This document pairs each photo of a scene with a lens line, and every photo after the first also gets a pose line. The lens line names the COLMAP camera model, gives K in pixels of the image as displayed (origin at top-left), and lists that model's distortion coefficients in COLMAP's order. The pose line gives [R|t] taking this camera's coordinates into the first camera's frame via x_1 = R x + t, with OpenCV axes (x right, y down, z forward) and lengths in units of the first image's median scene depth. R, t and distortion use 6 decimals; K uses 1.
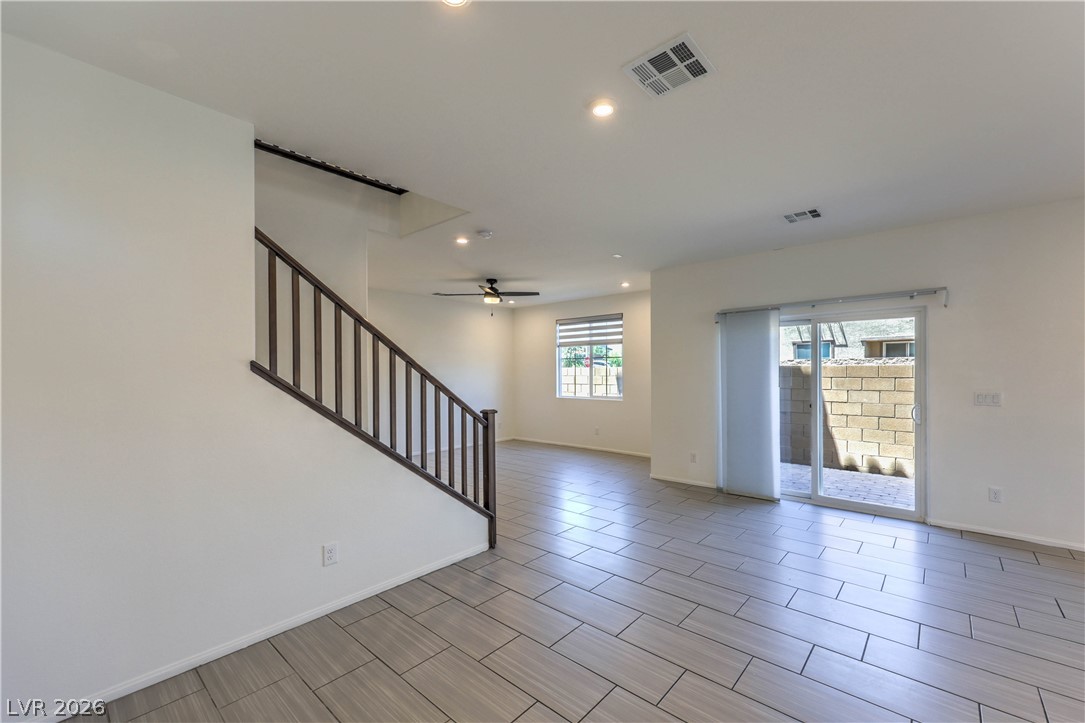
lens RADIAL K [[440.3, 0, 549.7], [0, 440.3, 369.0], [0, 0, 1]] dist [0.002163, 0.000726]
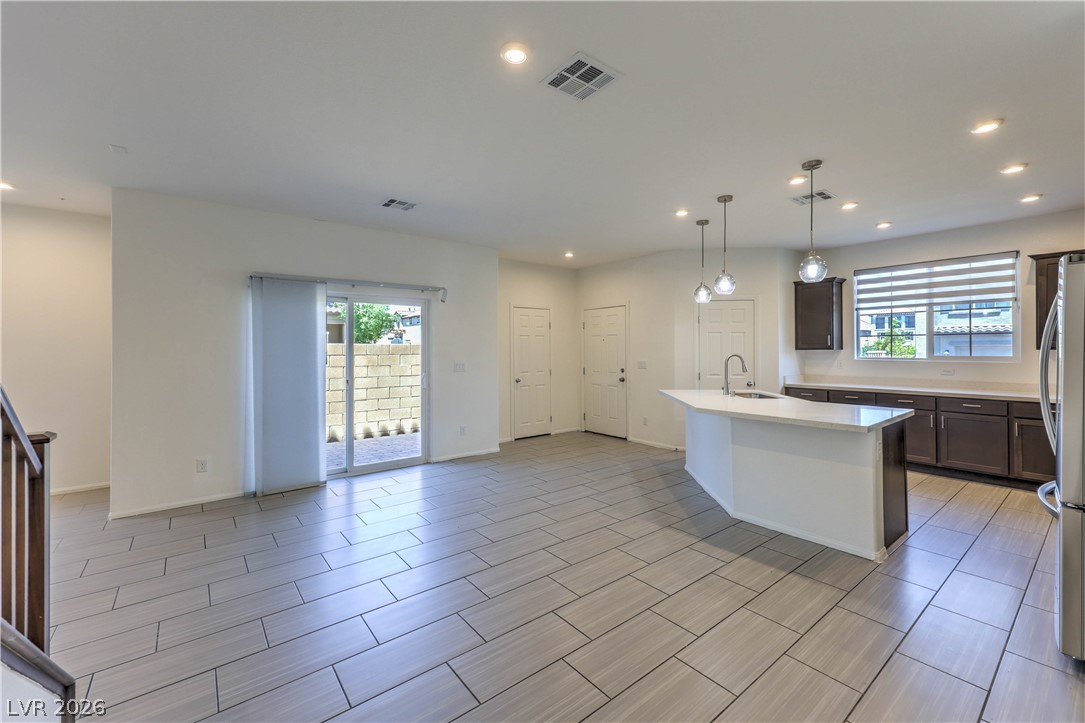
lens RADIAL K [[440.3, 0, 541.2], [0, 440.3, 349.7], [0, 0, 1]] dist [0.002163, 0.000726]
pose [[0.187288, 0.011170, 0.982242, -0.337901], [0.004469, 0.999915, -0.012223, 0.023171], [-0.982295, 0.006679, 0.187222, 0.360760]]
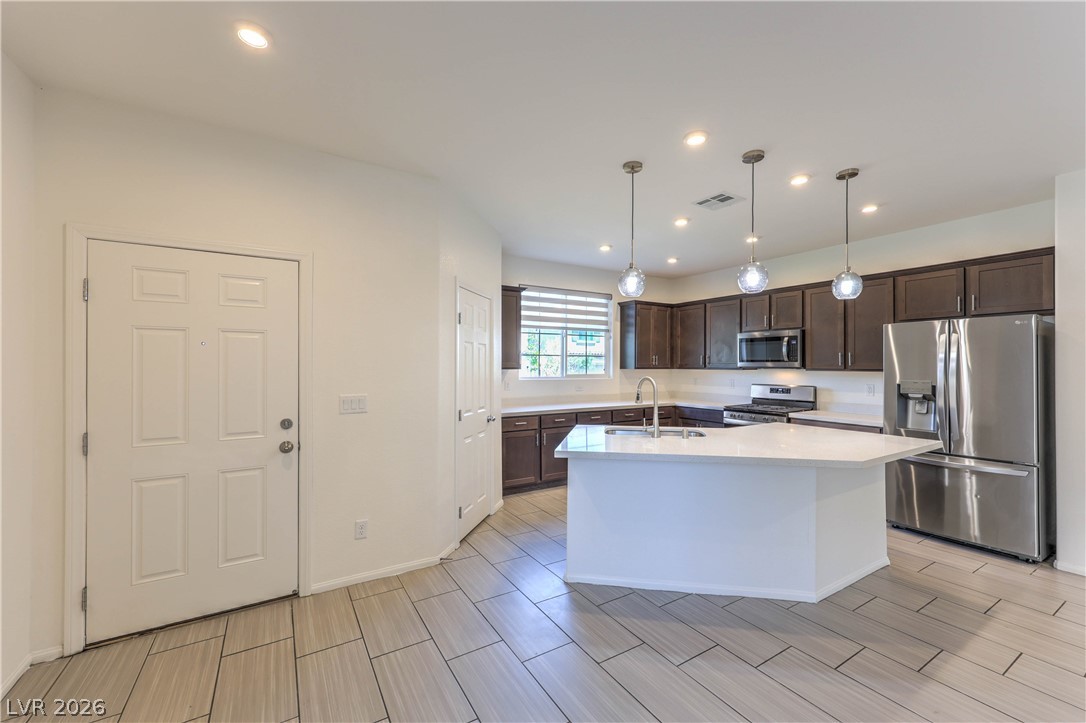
lens RADIAL K [[440.7, 0, 550.3], [0, 440.7, 362.3], [0, 0, 1]] dist [0.002163, 0.000726]
pose [[-0.956727, 0.013830, 0.290658, 0.636176], [0.012280, 0.999899, -0.007156, 0.003652], [-0.290728, -0.003277, -0.956800, 0.811896]]
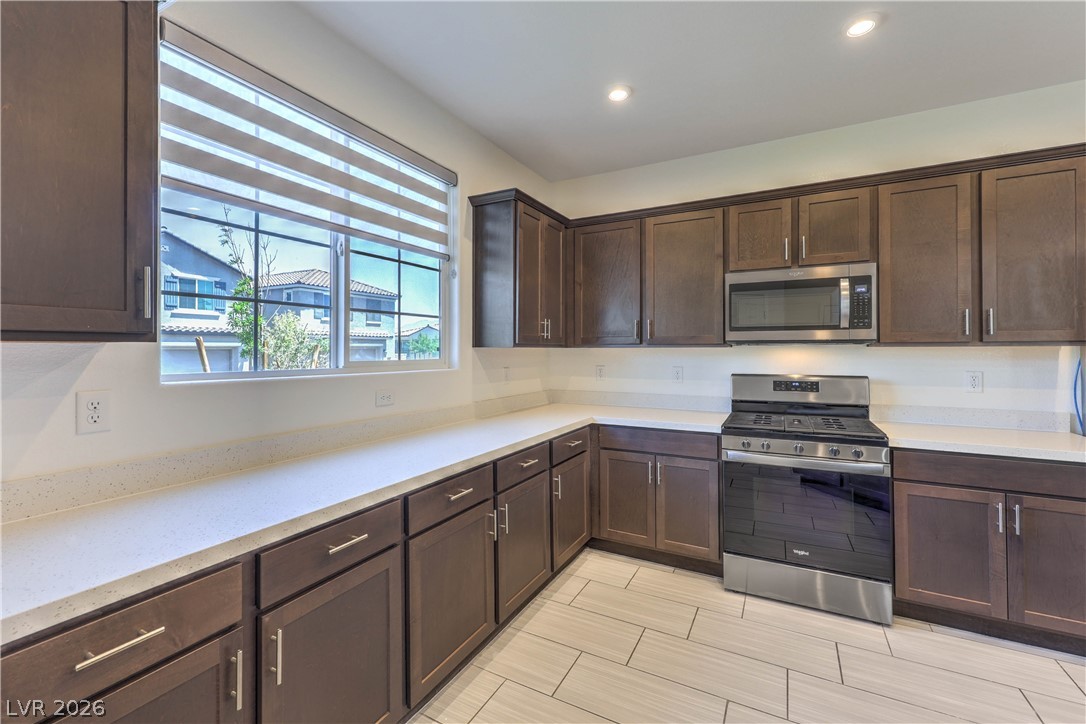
lens RADIAL K [[449.5, 0, 537.5], [0, 449.5, 348.3], [0, 0, 1]] dist [0.006448, 0.000483]
pose [[-0.974504, 0.013702, -0.223953, 0.874445], [0.014117, 0.999900, -0.000251, 0.019291], [0.223927, -0.003406, -0.974600, 0.075498]]
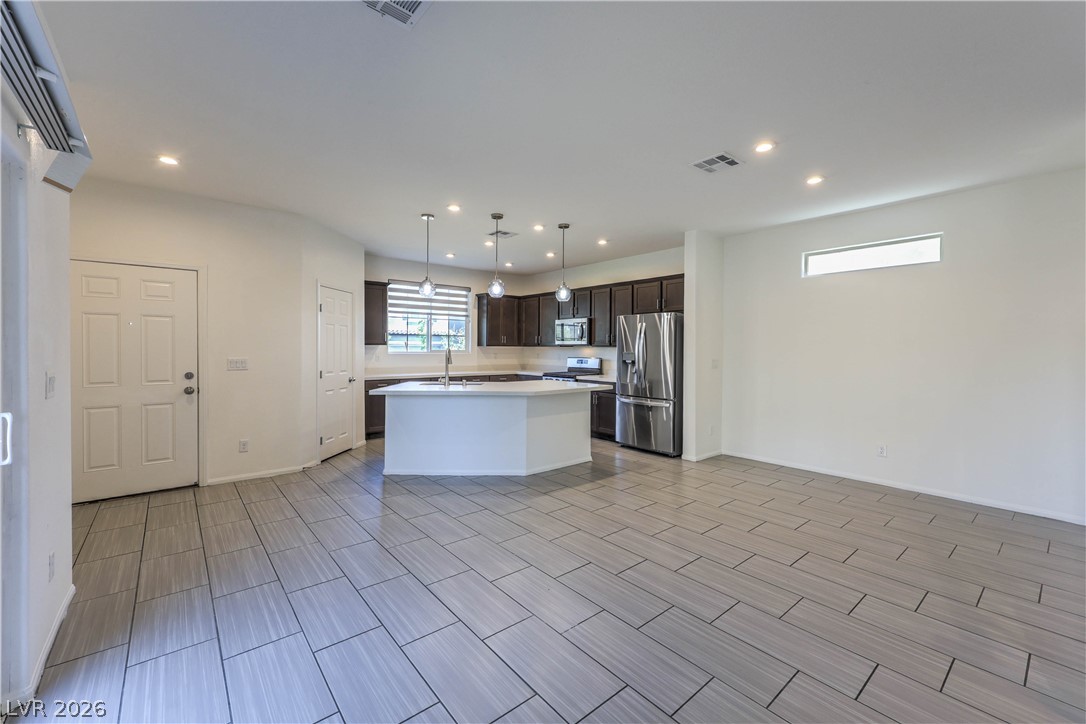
lens RADIAL K [[449.5, 0, 554.2], [0, 449.5, 352.8], [0, 0, 1]] dist [0.006448, 0.000483]
pose [[-0.989266, 0.005437, 0.146021, 0.272089], [0.007394, 0.999890, 0.012861, 0.022309], [-0.145935, 0.013802, -0.989198, 1.154030]]
